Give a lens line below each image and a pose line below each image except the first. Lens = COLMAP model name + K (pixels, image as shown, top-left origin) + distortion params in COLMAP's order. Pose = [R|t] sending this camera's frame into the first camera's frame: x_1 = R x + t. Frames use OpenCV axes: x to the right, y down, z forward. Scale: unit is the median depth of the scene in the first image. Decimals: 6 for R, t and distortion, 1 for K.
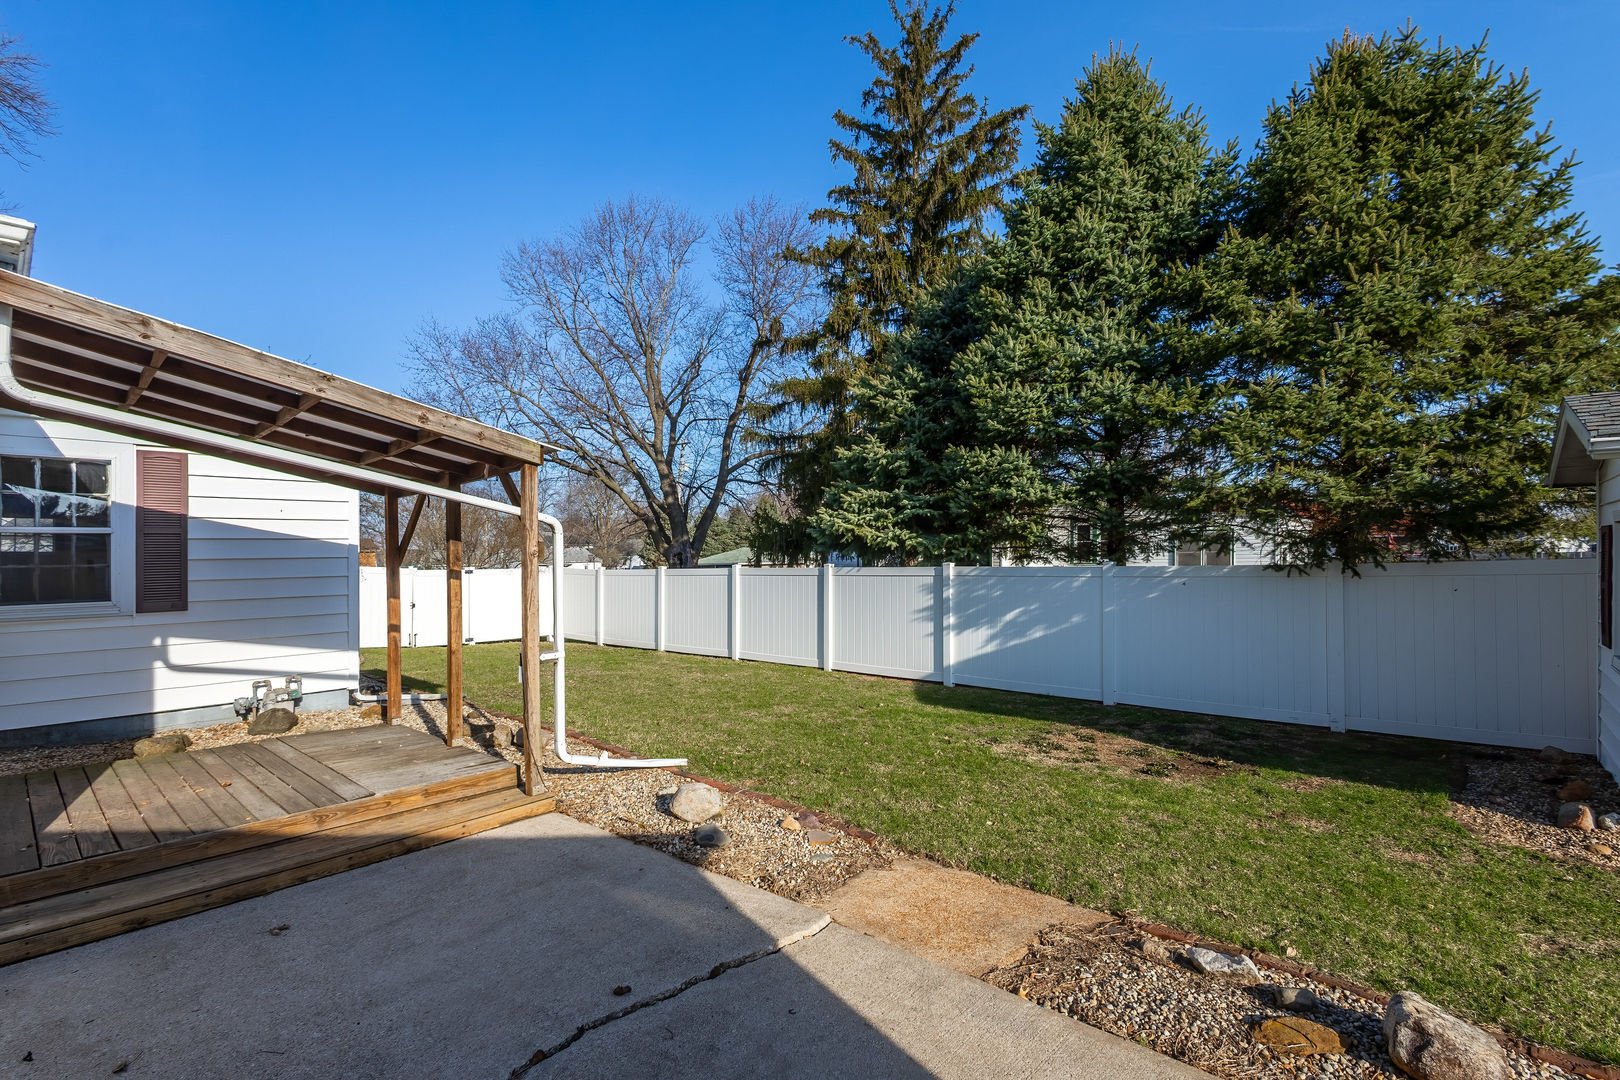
lens RADIAL K [[738.3, 0, 810.0], [0, 738.3, 540.0], [0, 0, 1]] dist [0.000970, 0.000082]
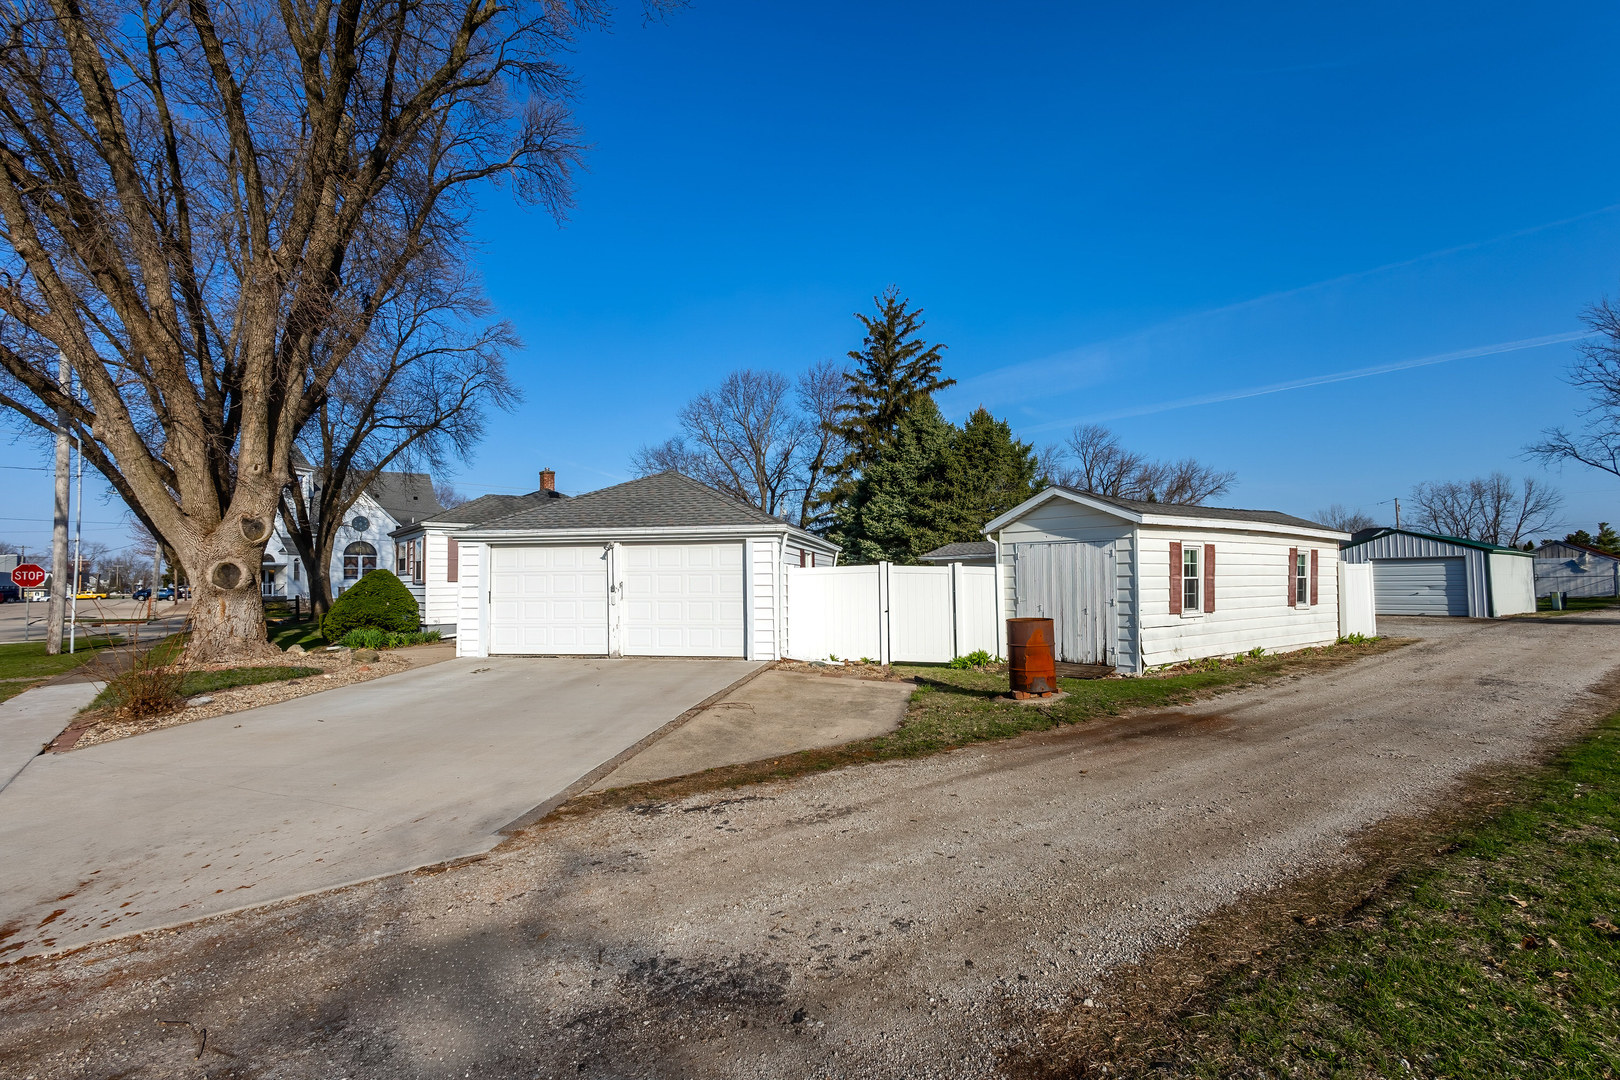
lens RADIAL K [[741.7, 0, 802.4], [0, 741.7, 576.2], [0, 0, 1]] dist [0.000755, -0.000067]
pose [[0.987628, 0.004228, -0.156758, 0.220218], [-0.000445, 0.999708, 0.024162, -0.027218], [0.156815, -0.023793, 0.987341, -0.982047]]
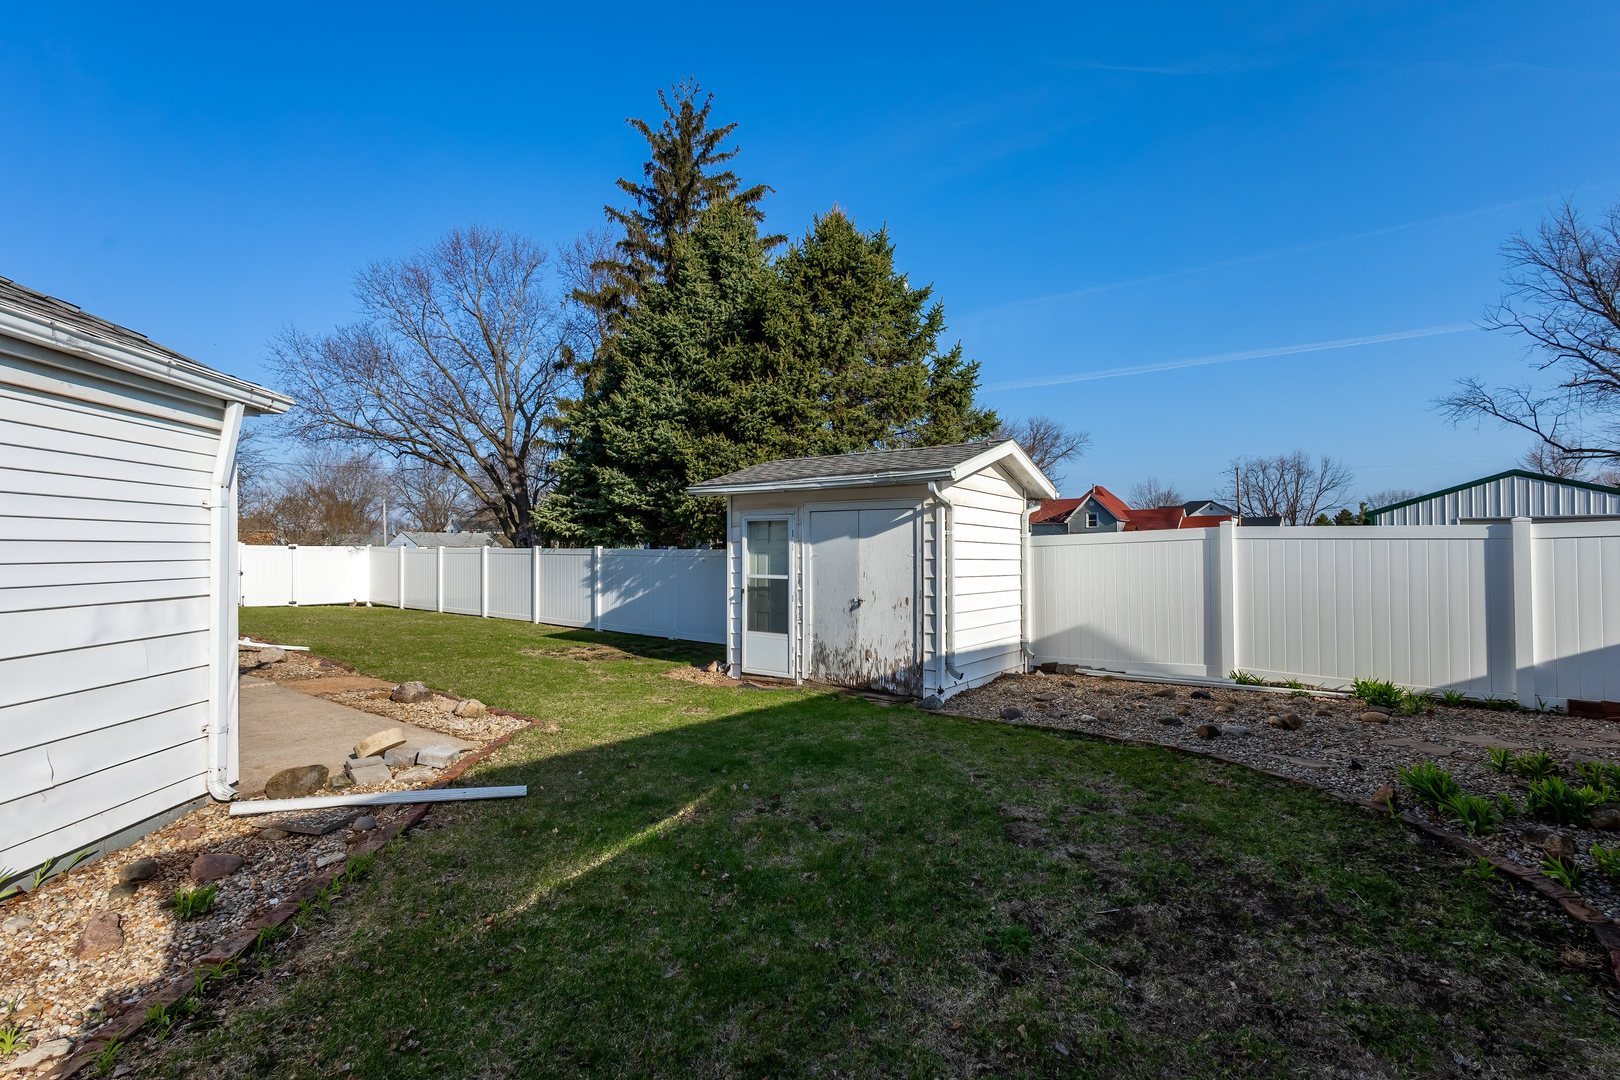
lens RADIAL K [[738.3, 0, 810.0], [0, 738.3, 540.0], [0, 0, 1]] dist [0.000970, 0.000082]
pose [[0.996794, 0.015005, 0.078588, 0.257915], [-0.016251, 0.999752, 0.015238, -0.005673], [-0.078339, -0.016466, 0.996791, -0.251908]]
